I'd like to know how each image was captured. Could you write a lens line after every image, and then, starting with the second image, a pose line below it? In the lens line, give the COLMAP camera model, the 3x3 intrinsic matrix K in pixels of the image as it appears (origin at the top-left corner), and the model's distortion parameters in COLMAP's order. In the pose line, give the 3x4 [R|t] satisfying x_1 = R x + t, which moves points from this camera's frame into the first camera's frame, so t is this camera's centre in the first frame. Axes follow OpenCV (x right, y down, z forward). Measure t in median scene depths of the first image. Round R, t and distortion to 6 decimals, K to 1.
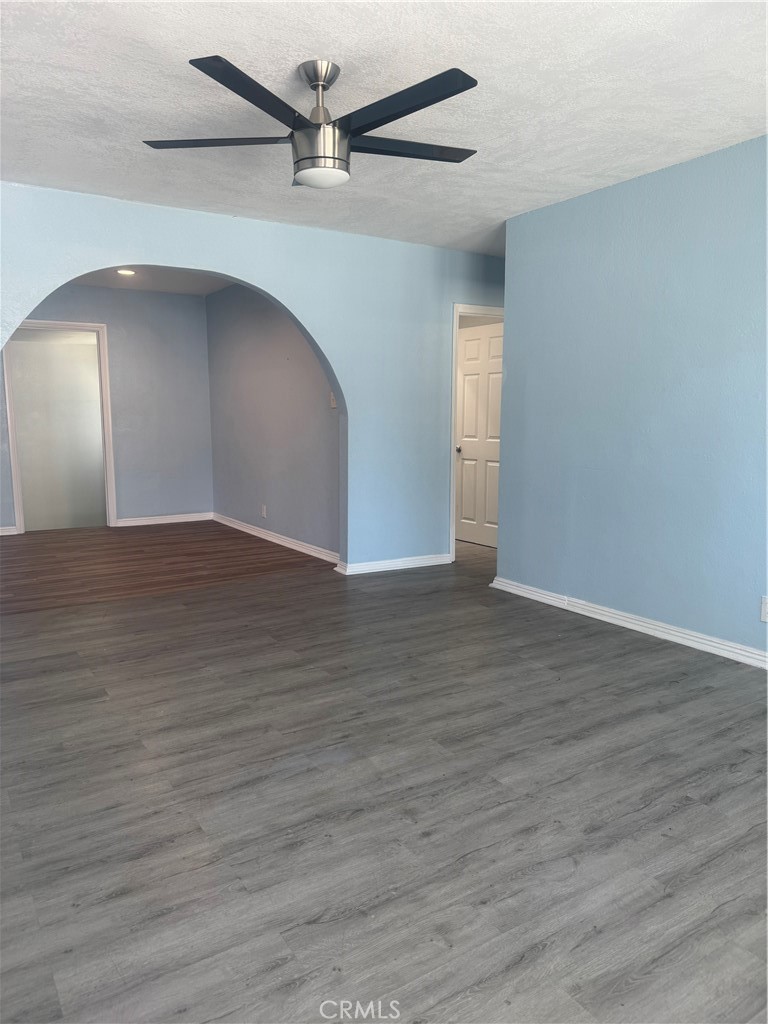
lens RADIAL K [[724.5, 0, 397.4], [0, 724.5, 508.7], [0, 0, 1]] dist [0.048348, -0.063058]
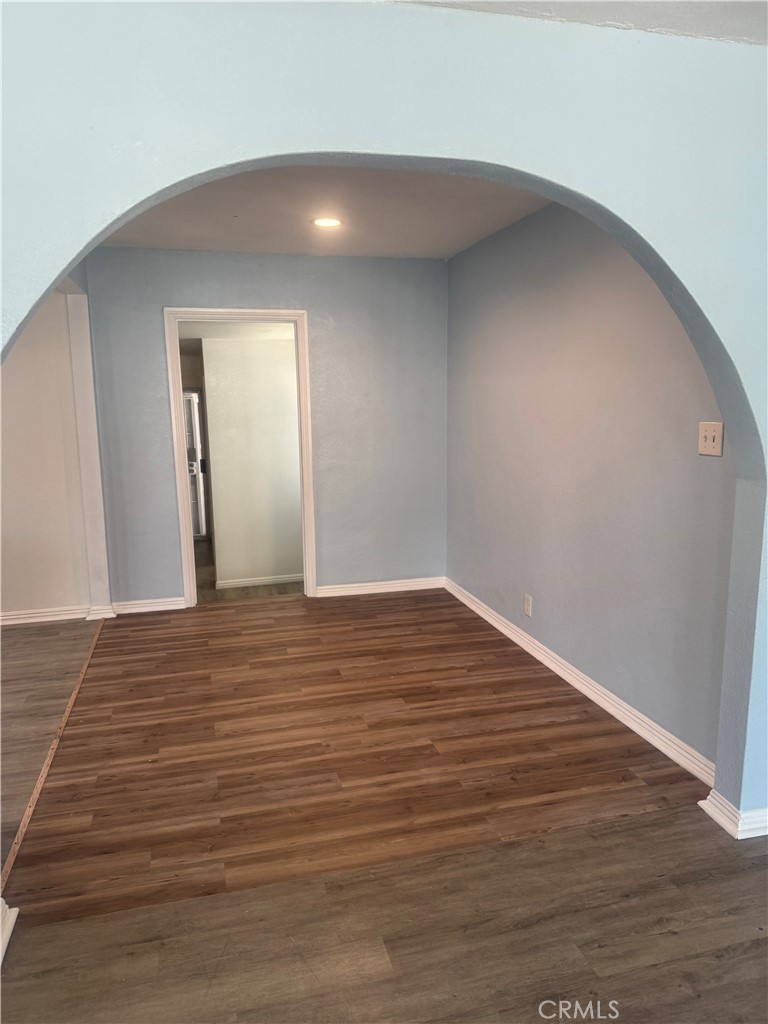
lens RADIAL K [[716.0, 0, 390.8], [0, 716.0, 514.2], [0, 0, 1]] dist [0.110299, -0.150997]
pose [[0.949891, 0.037140, -0.310366, -0.217630], [-0.026262, 0.998888, 0.039155, -0.186254], [0.311476, -0.029042, 0.949810, 0.780871]]
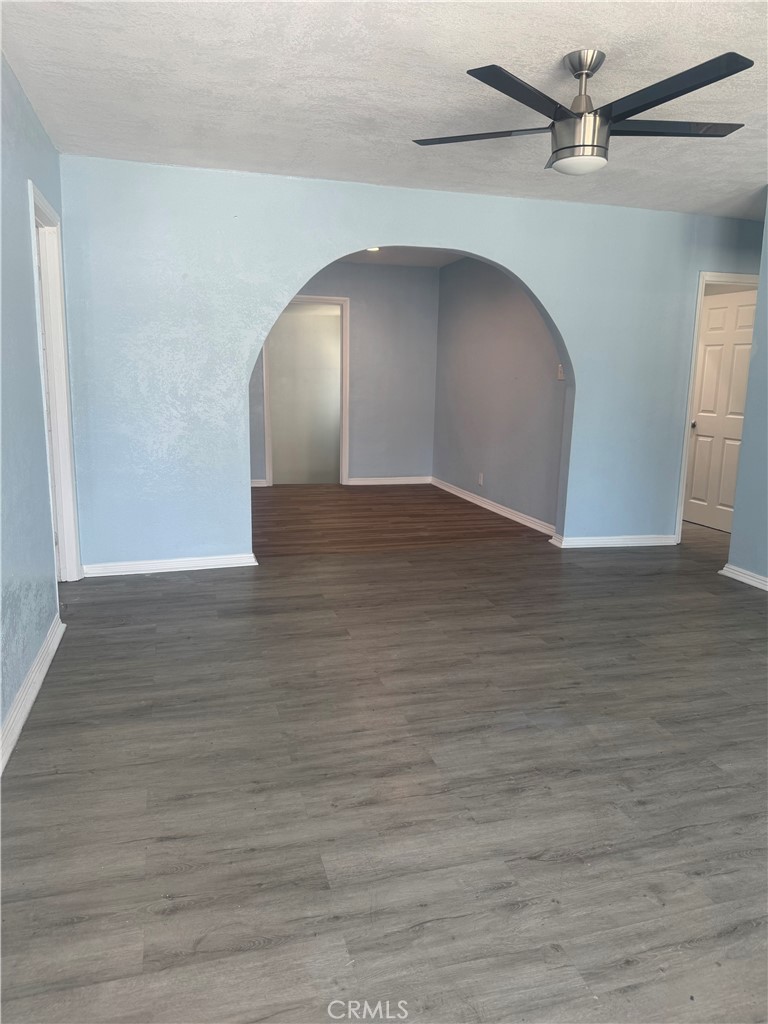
lens RADIAL K [[724.5, 0, 397.4], [0, 724.5, 508.7], [0, 0, 1]] dist [0.048348, -0.063058]
pose [[0.958045, 0.071843, -0.277468, -0.019498], [-0.058494, 0.996710, 0.056103, -0.009962], [0.280586, -0.037519, 0.959095, -0.053414]]
